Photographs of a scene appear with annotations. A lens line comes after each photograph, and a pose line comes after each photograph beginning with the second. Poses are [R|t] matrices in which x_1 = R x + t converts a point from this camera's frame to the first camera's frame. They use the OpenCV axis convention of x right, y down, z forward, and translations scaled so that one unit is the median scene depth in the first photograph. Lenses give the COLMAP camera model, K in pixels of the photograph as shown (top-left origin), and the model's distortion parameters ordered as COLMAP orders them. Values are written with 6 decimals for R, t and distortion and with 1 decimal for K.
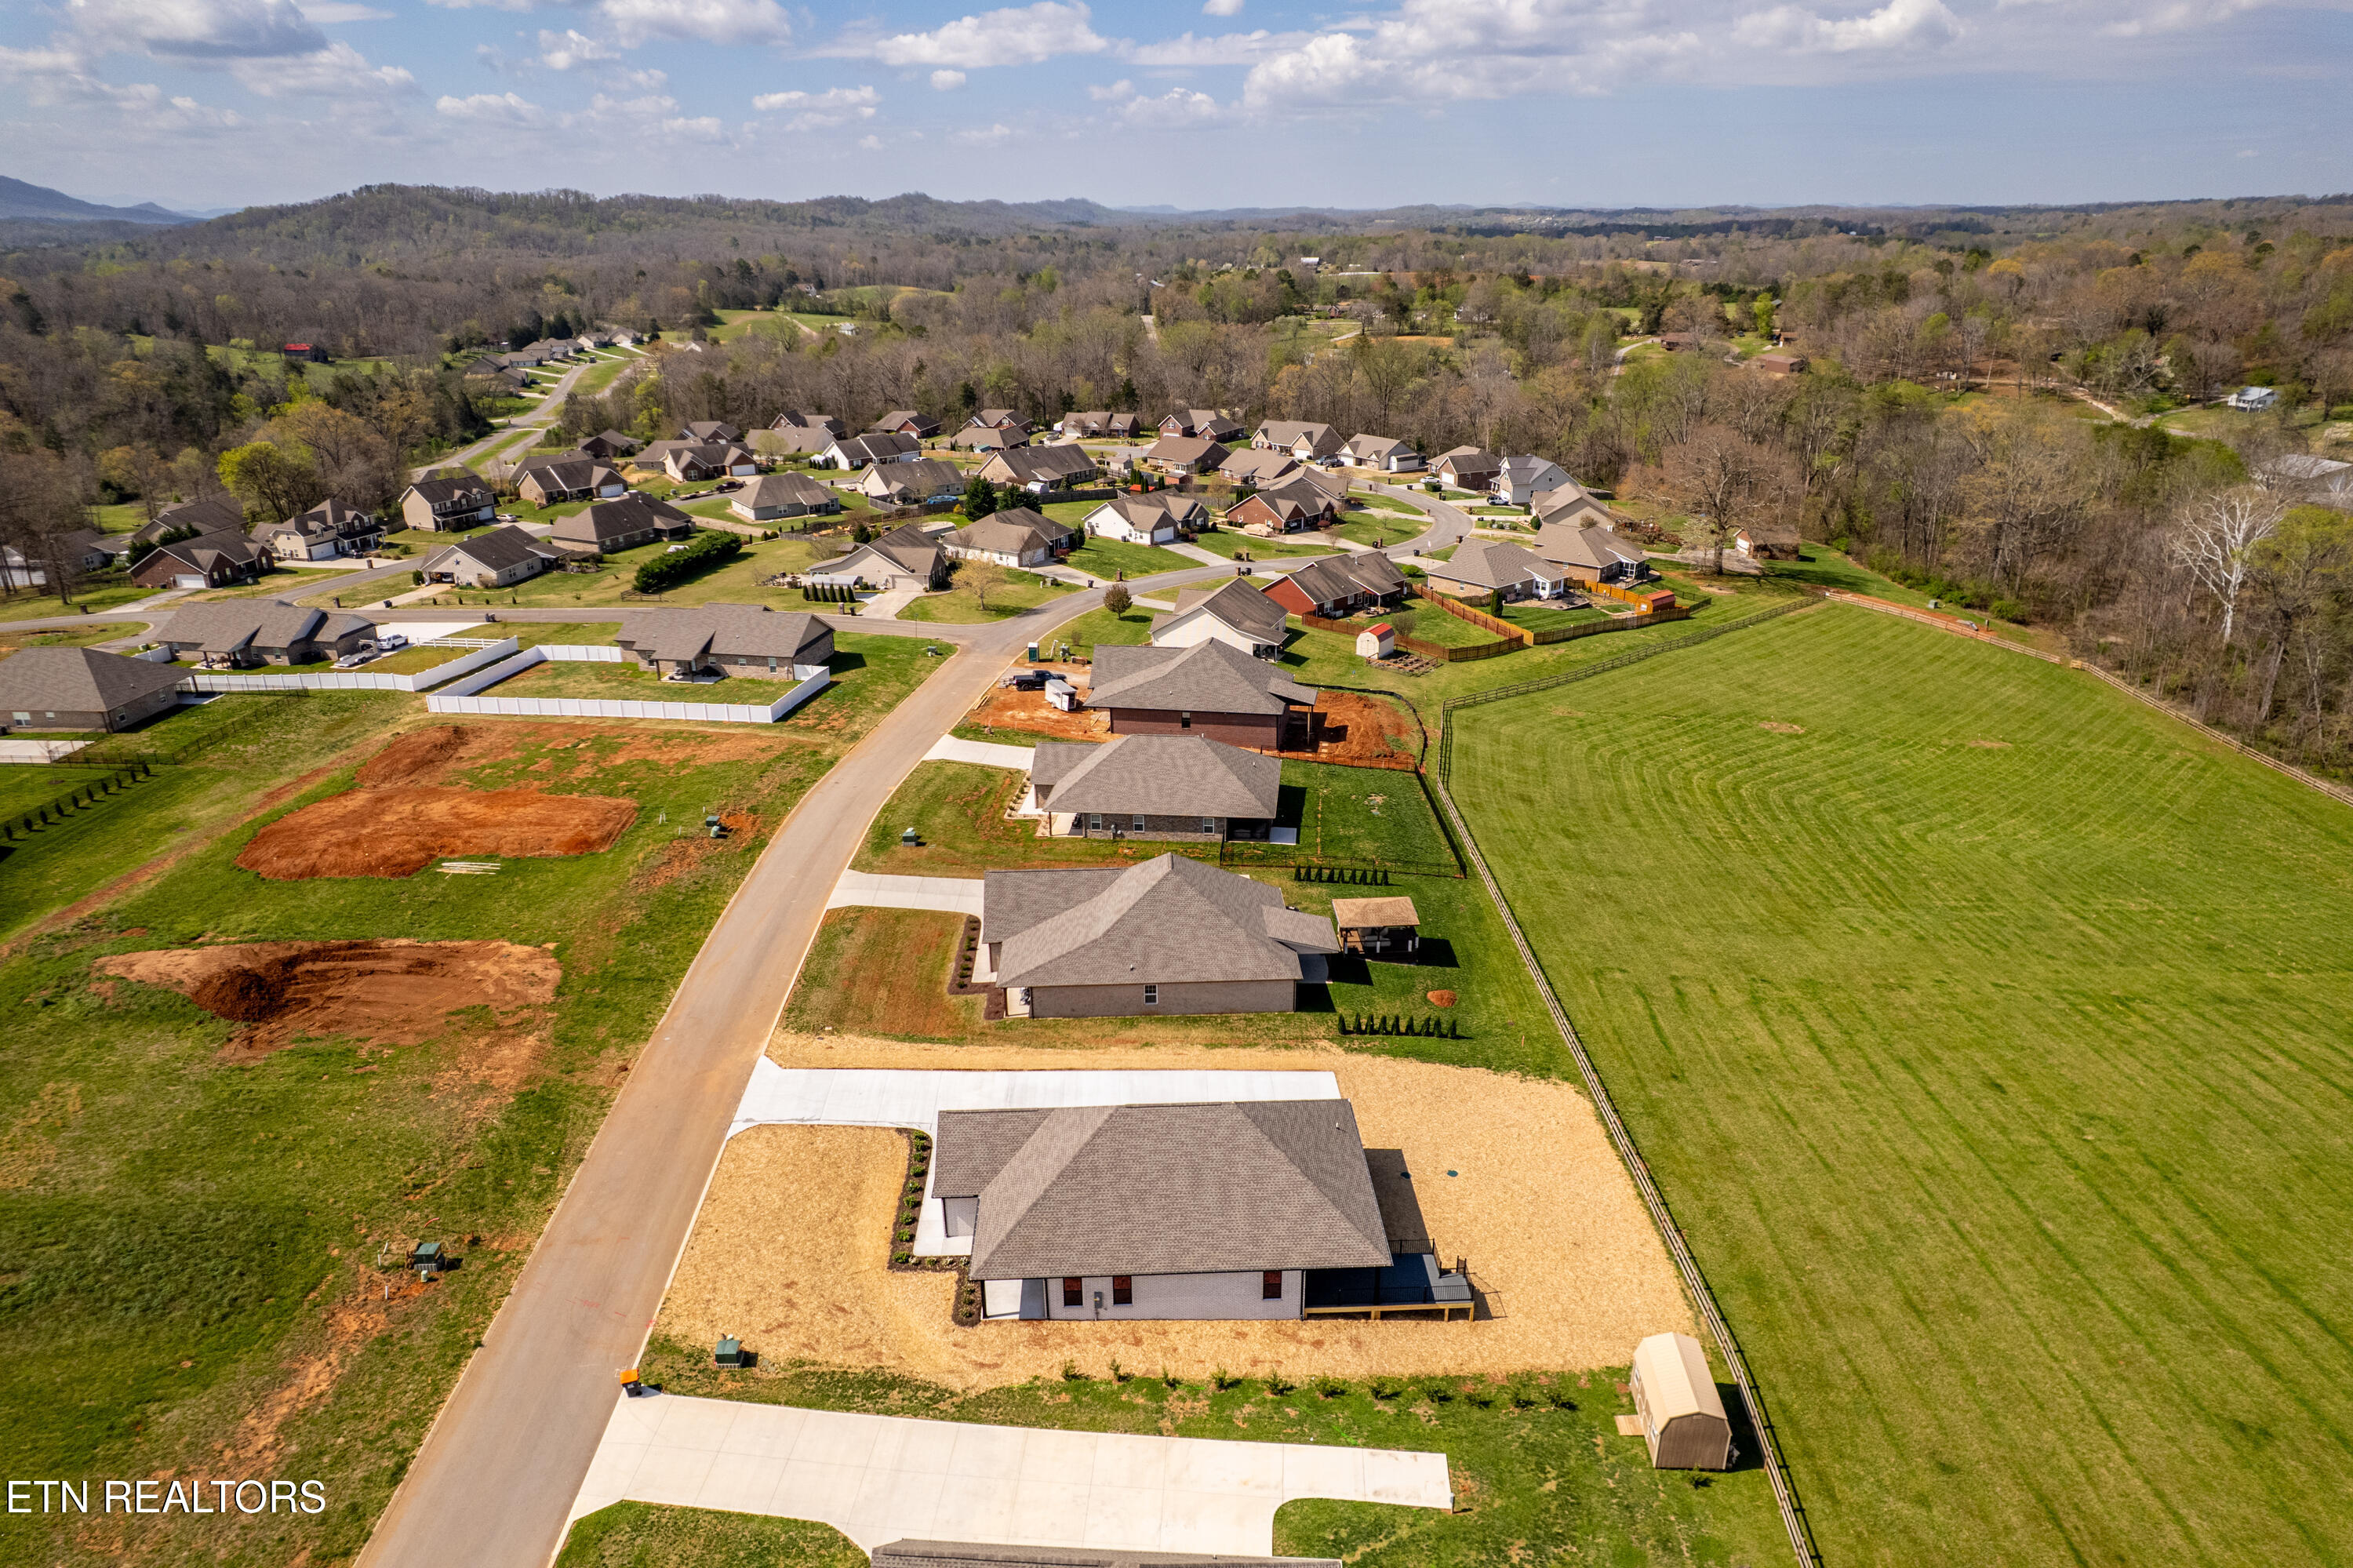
lens RADIAL K [[1504.6, 0, 1176.6], [0, 1504.6, 791.6], [0, 0, 1]] dist [-0.074353, 0.064155]
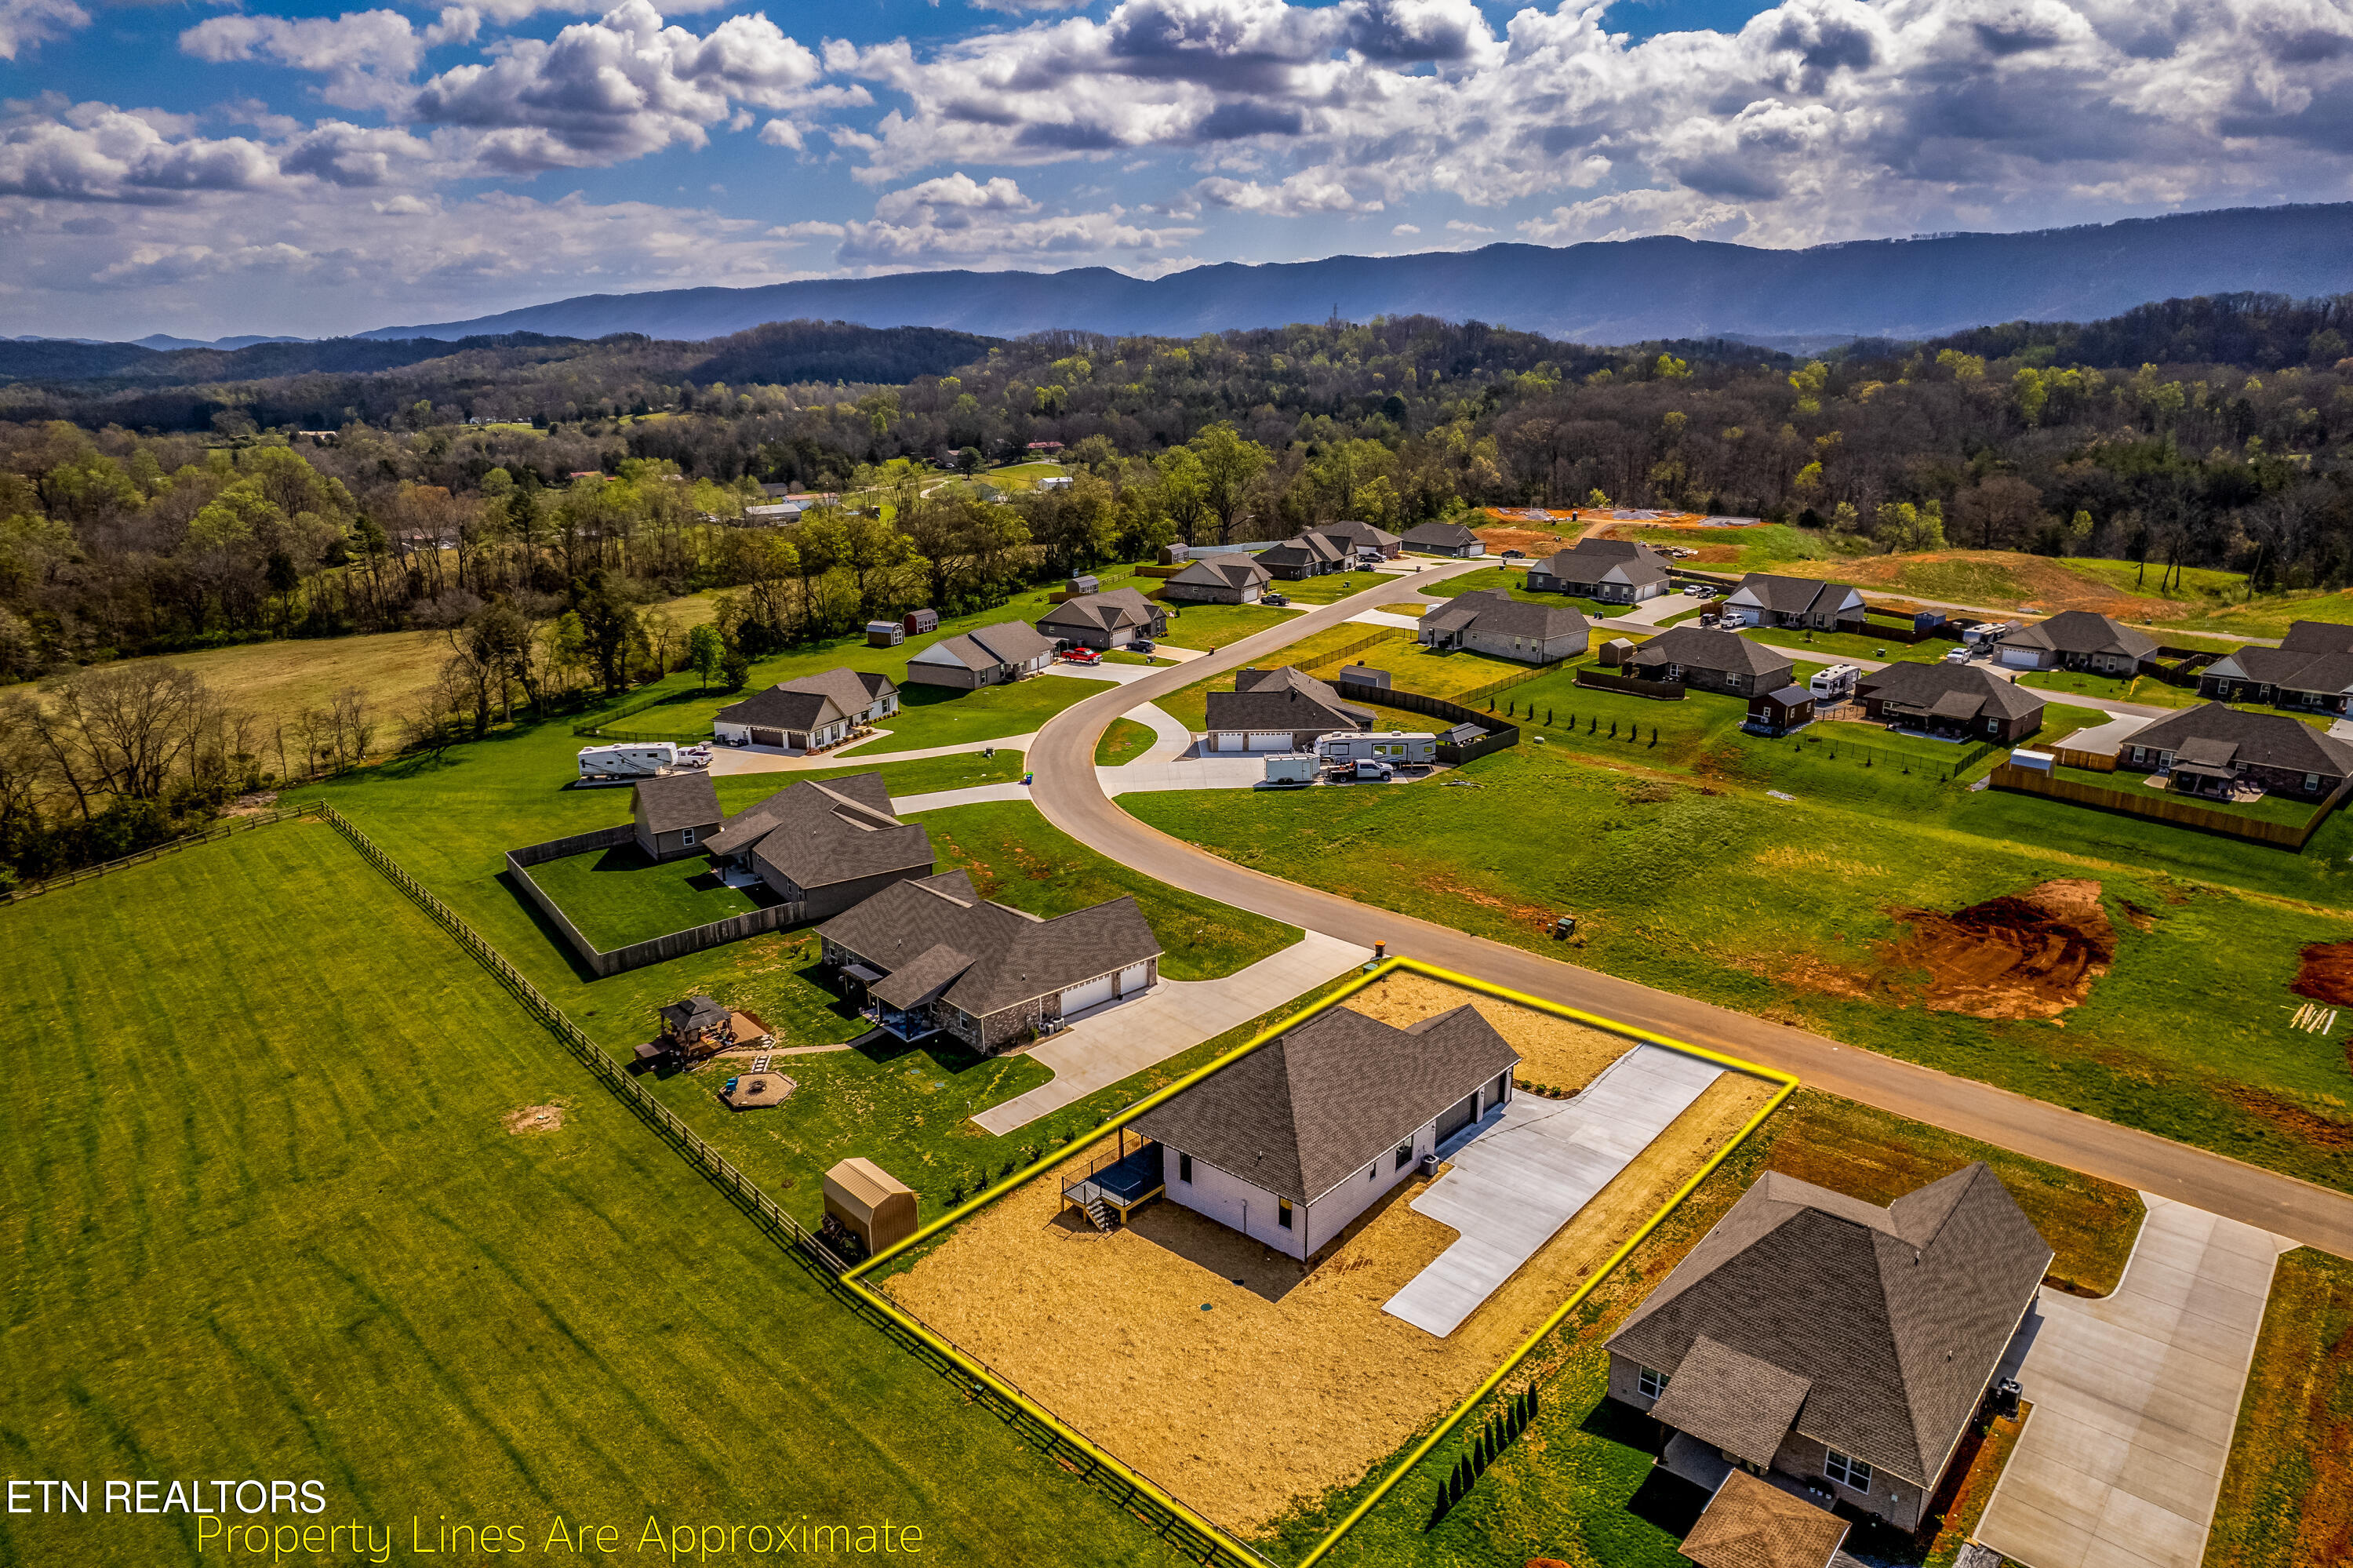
lens RADIAL K [[1504.6, 0, 1176.6], [0, 1504.6, 791.6], [0, 0, 1]] dist [-0.074353, 0.064155]
pose [[-0.690280, 0.214139, -0.691128, 0.500118], [-0.255090, 0.821842, 0.509416, -0.300161], [0.677084, 0.527939, -0.512676, 0.857123]]
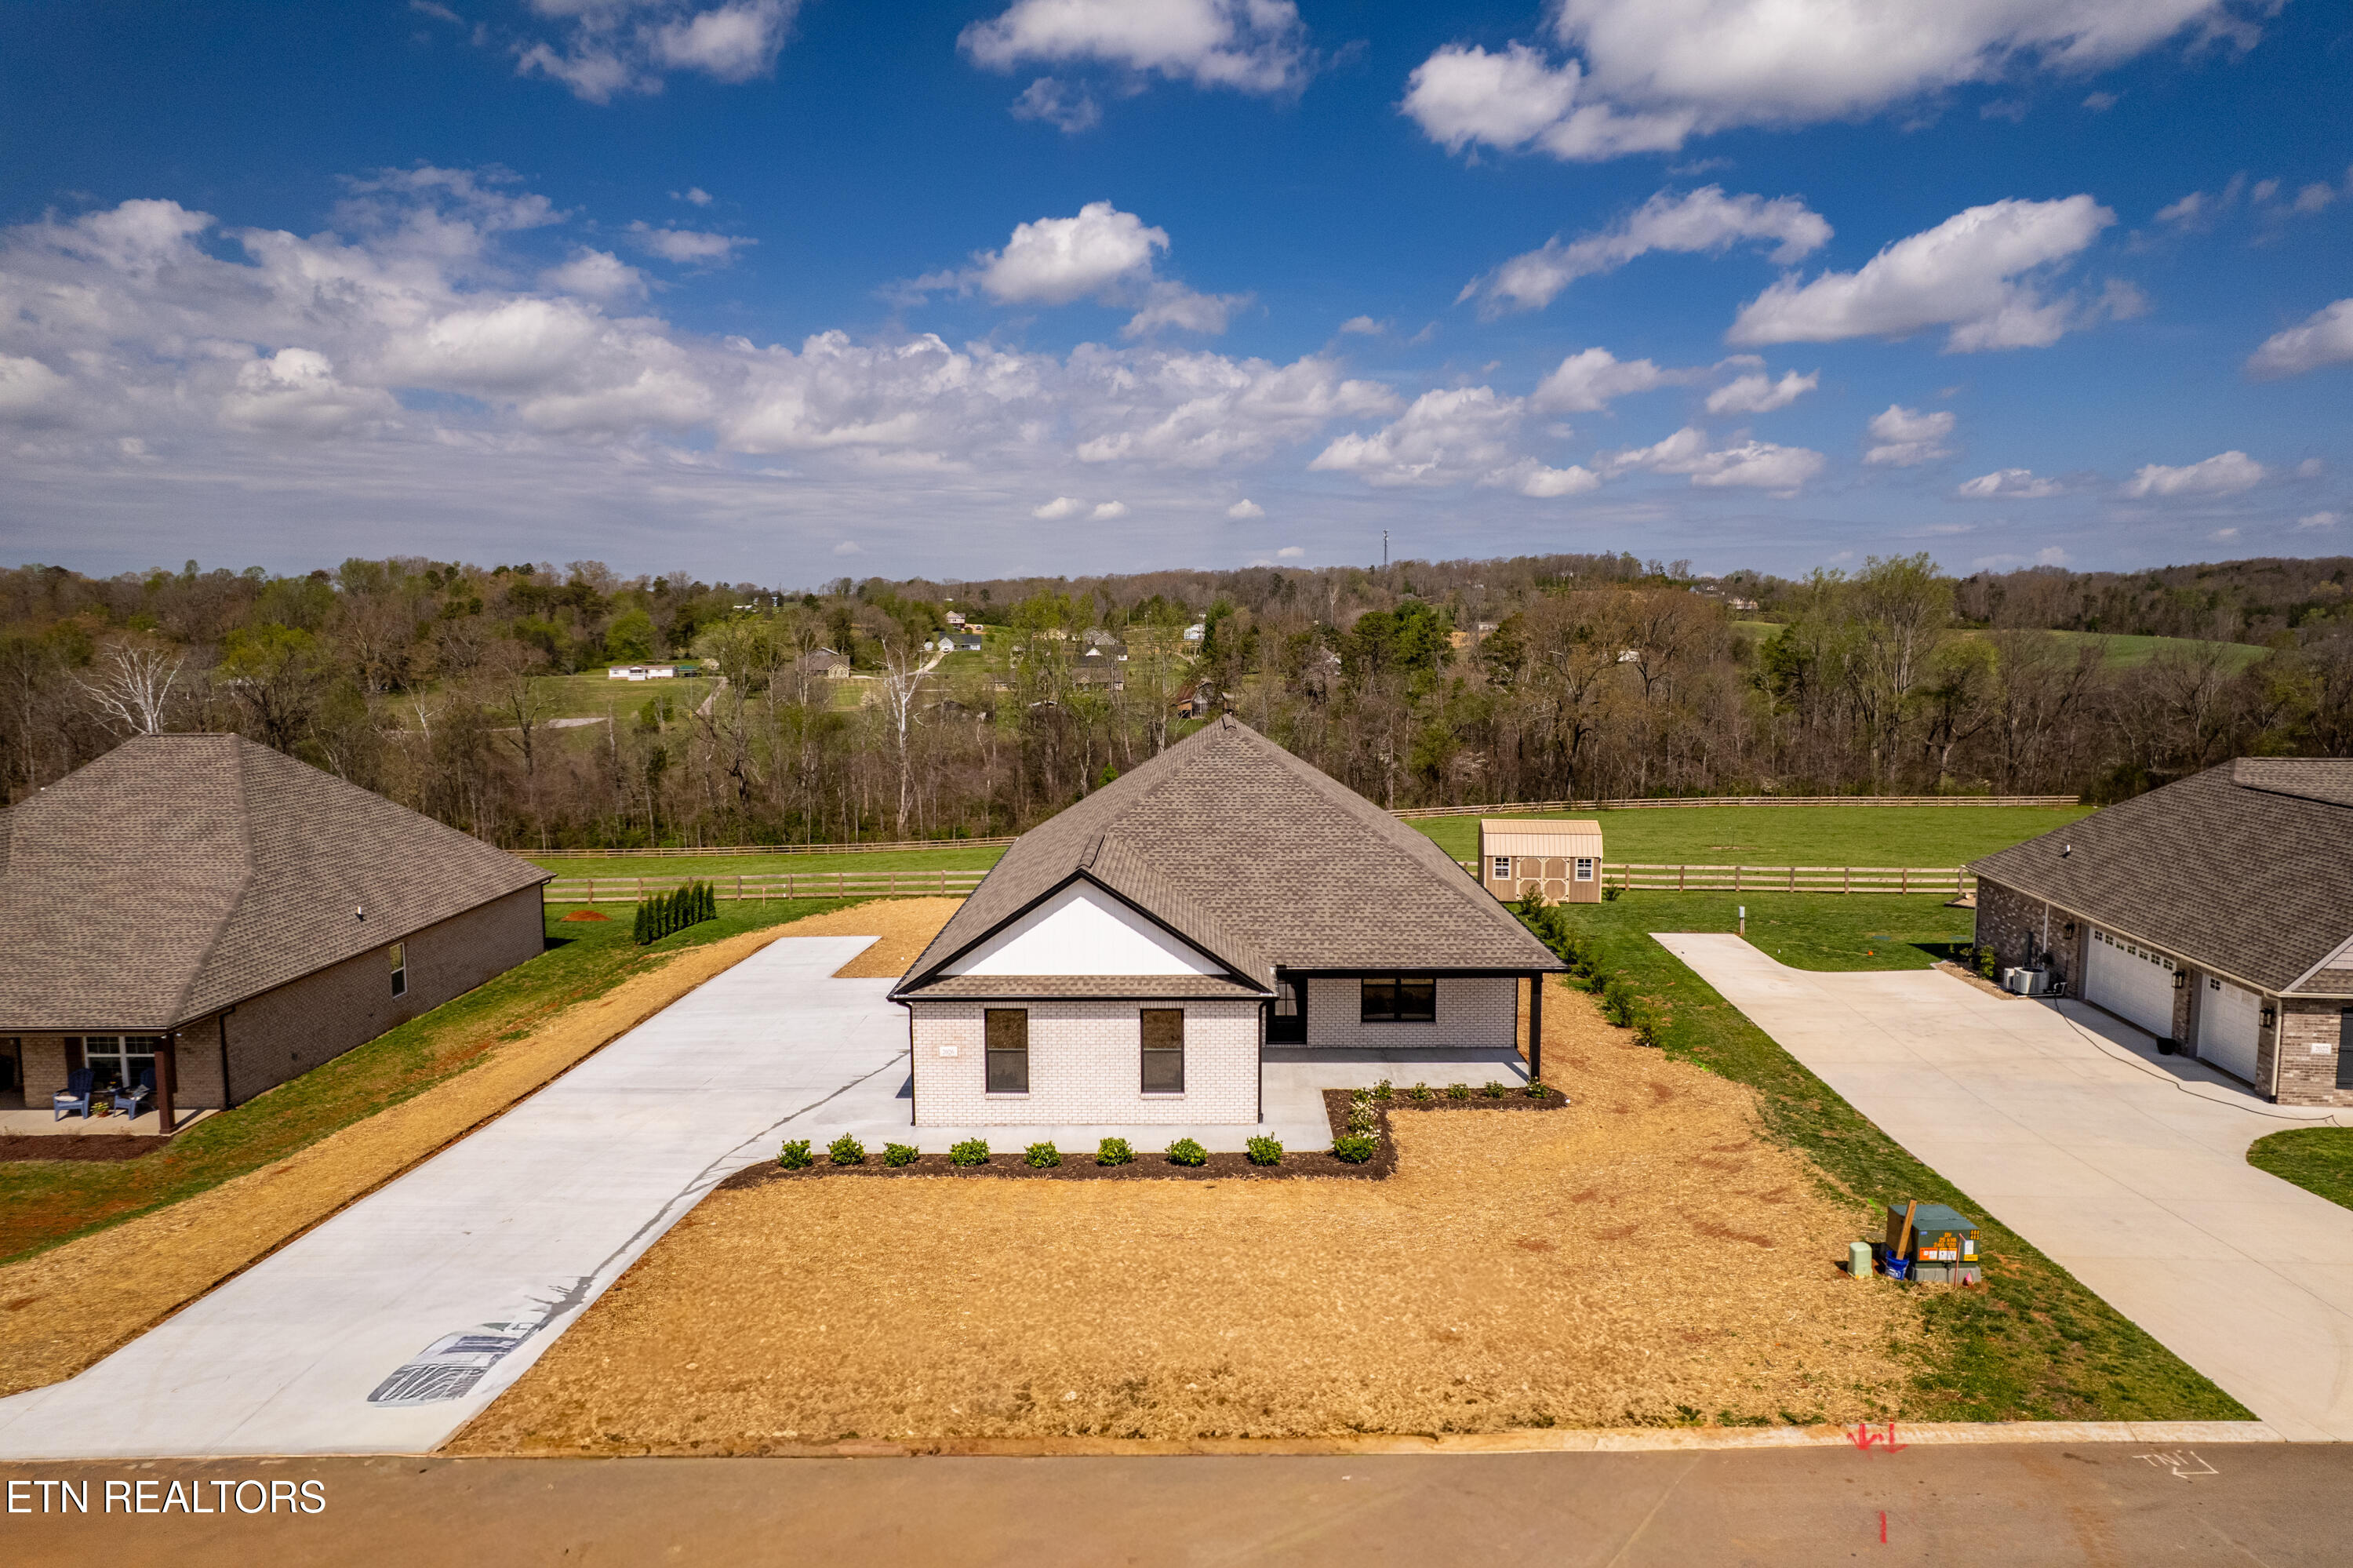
lens RADIAL K [[1504.6, 0, 1176.6], [0, 1504.6, 791.6], [0, 0, 1]] dist [-0.074353, 0.064155]
pose [[0.051300, -0.102791, 0.993379, -0.333790], [0.370254, 0.925761, 0.076673, 0.109768], [-0.927513, 0.363870, 0.085550, 0.588134]]
